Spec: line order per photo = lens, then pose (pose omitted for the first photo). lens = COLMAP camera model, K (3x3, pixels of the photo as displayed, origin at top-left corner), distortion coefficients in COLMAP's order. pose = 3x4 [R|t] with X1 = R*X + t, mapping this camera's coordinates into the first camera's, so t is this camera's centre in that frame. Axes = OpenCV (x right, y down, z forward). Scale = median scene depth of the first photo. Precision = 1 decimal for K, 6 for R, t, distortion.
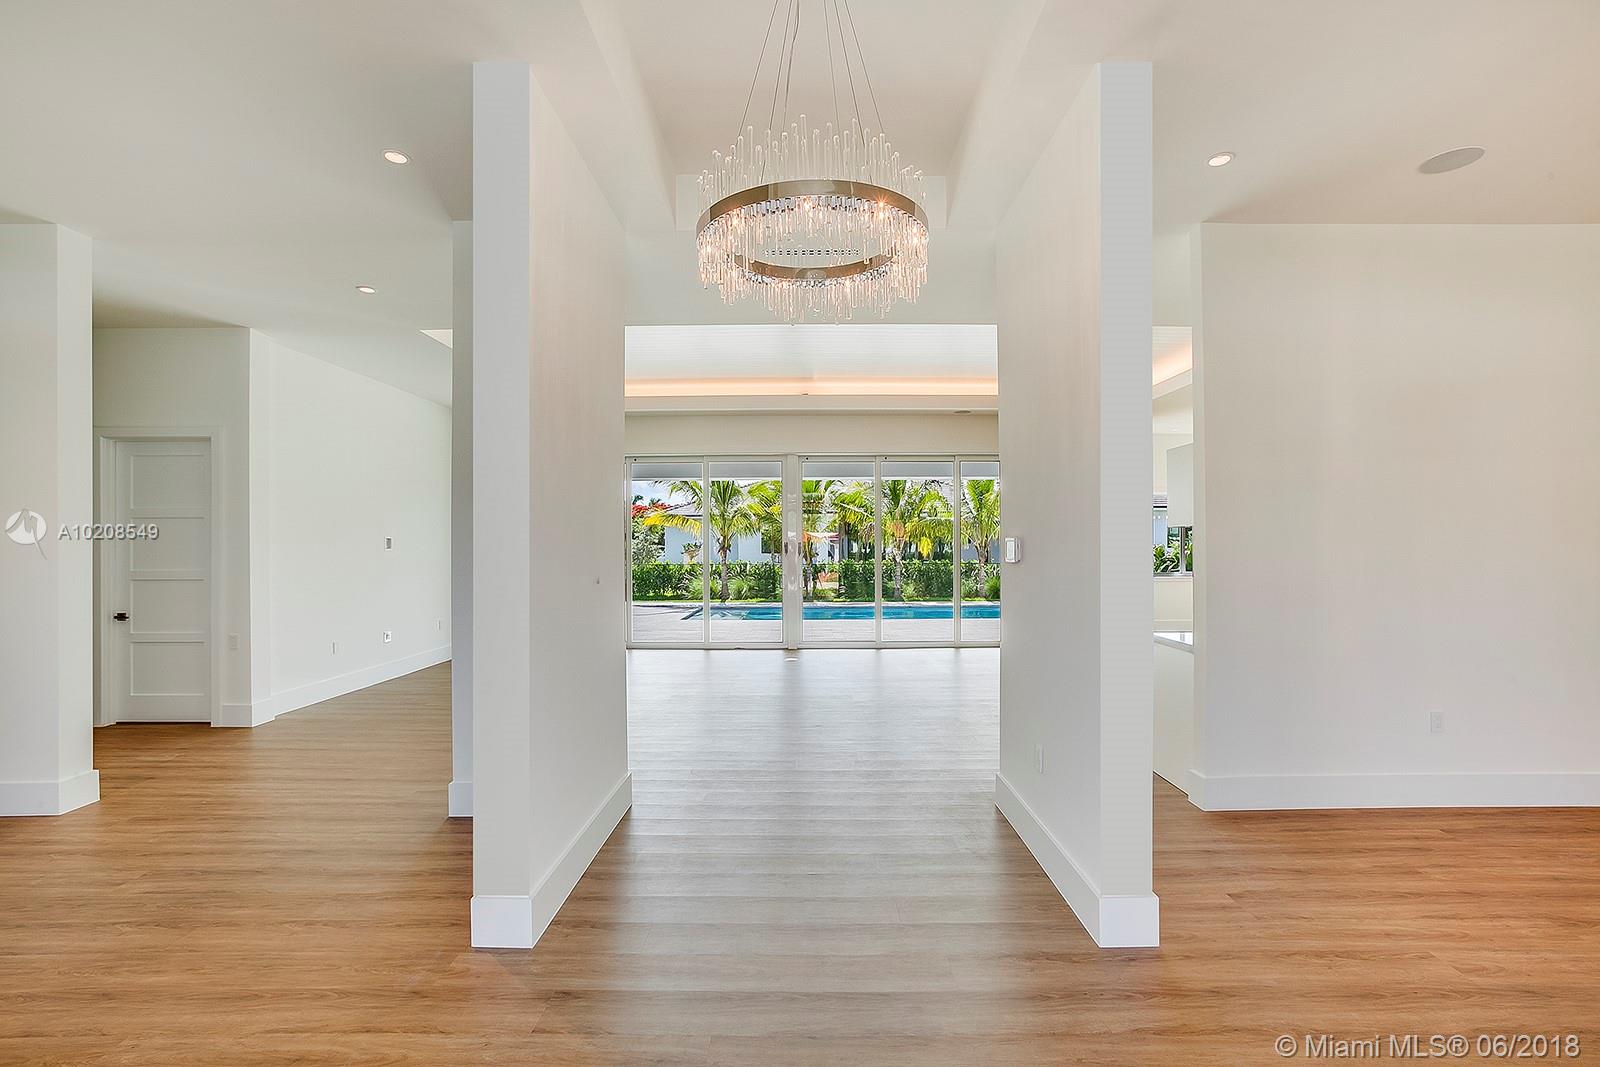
lens RADIAL K [[745.9, 0, 800.0], [0, 745.9, 533.5], [0, 0, 1]] dist [-0.039386, 0.021350]
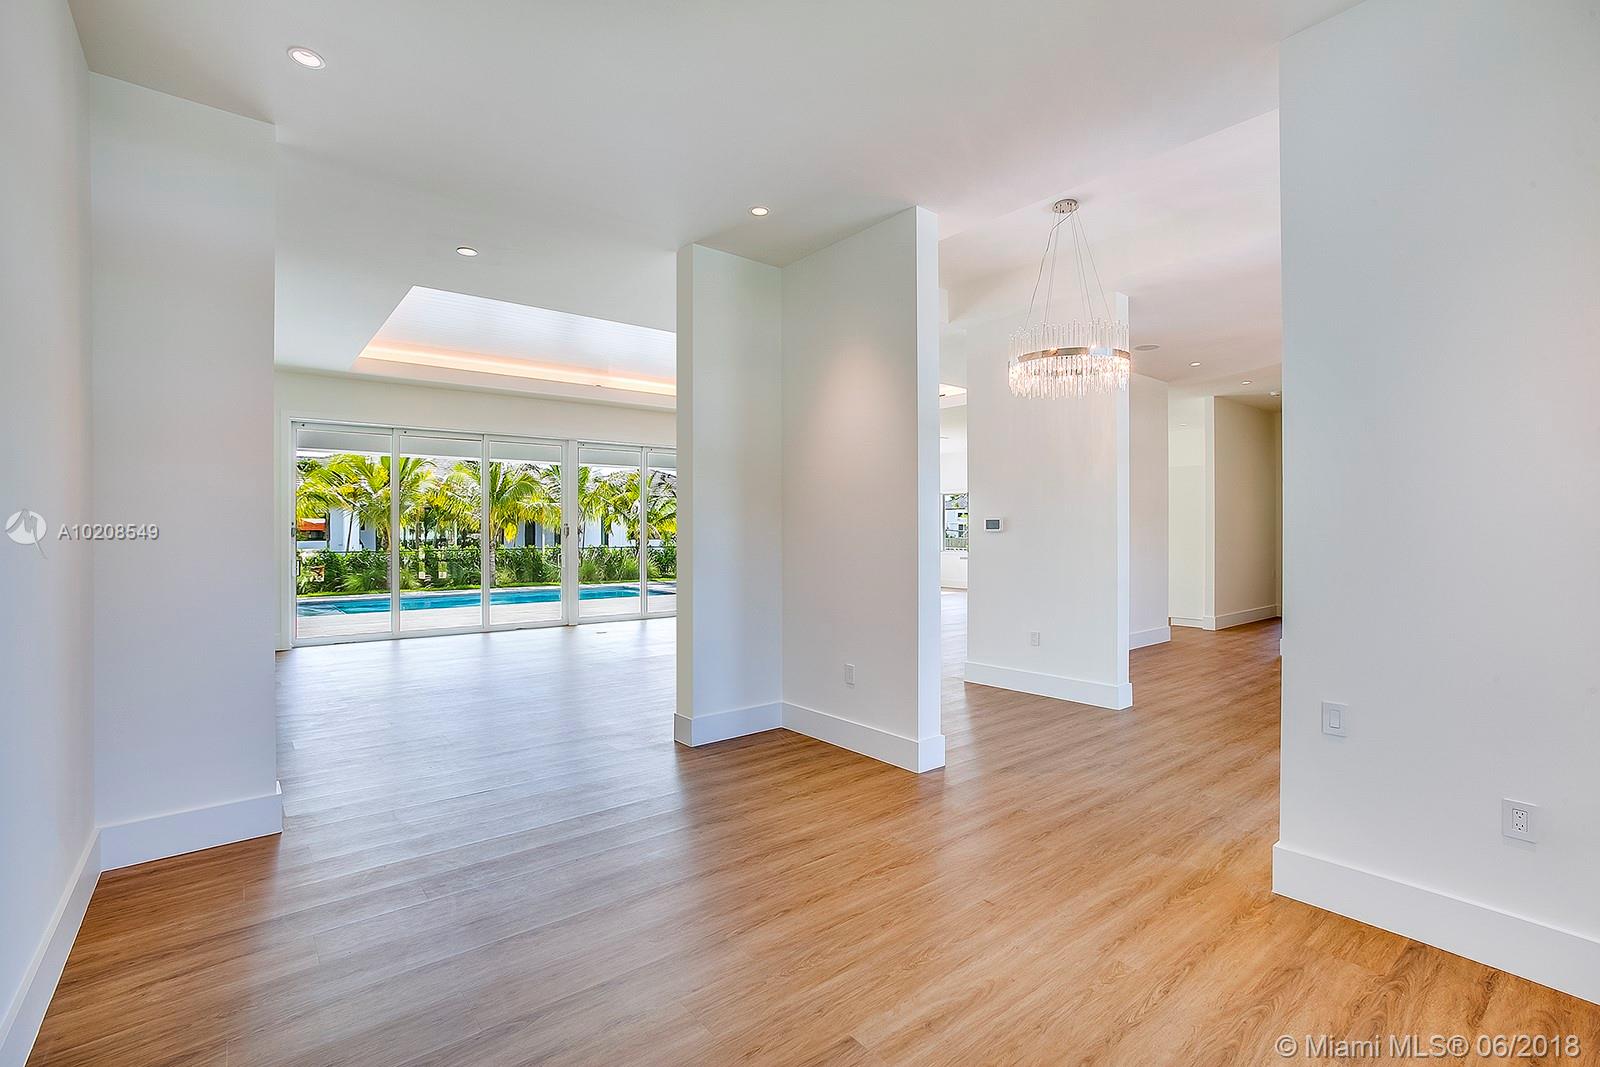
lens RADIAL K [[705.6, 0, 846.0], [0, 705.6, 548.0], [0, 0, 1]] dist [-0.003531, -0.000105]
pose [[0.768729, -0.018154, 0.639316, -1.016263], [-0.008436, 0.999222, 0.038518, 0.011425], [-0.639518, -0.035003, 0.767978, -0.037595]]
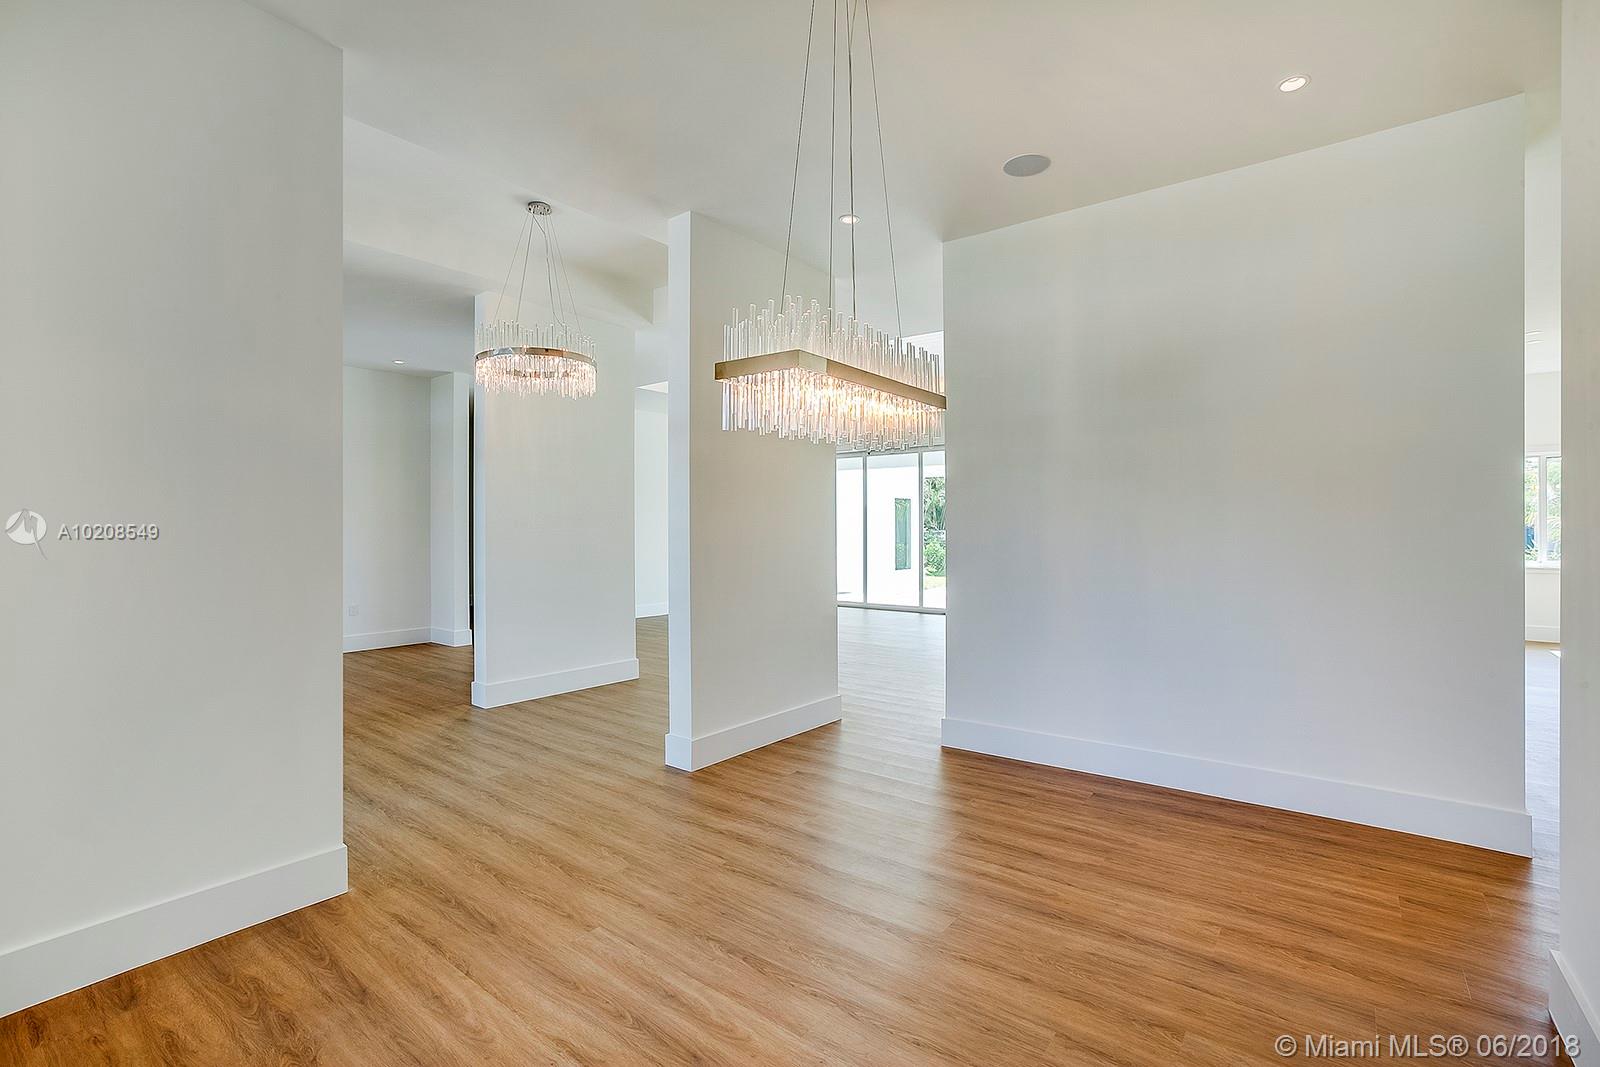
lens RADIAL K [[712.1, 0, 802.4], [0, 712.1, 562.3], [0, 0, 1]] dist [-0.035805, 0.000176]
pose [[0.791278, 0.030878, -0.610677, 1.071986], [0.007564, 0.998153, 0.060272, 0.010140], [0.611410, -0.052311, 0.789583, -0.031926]]
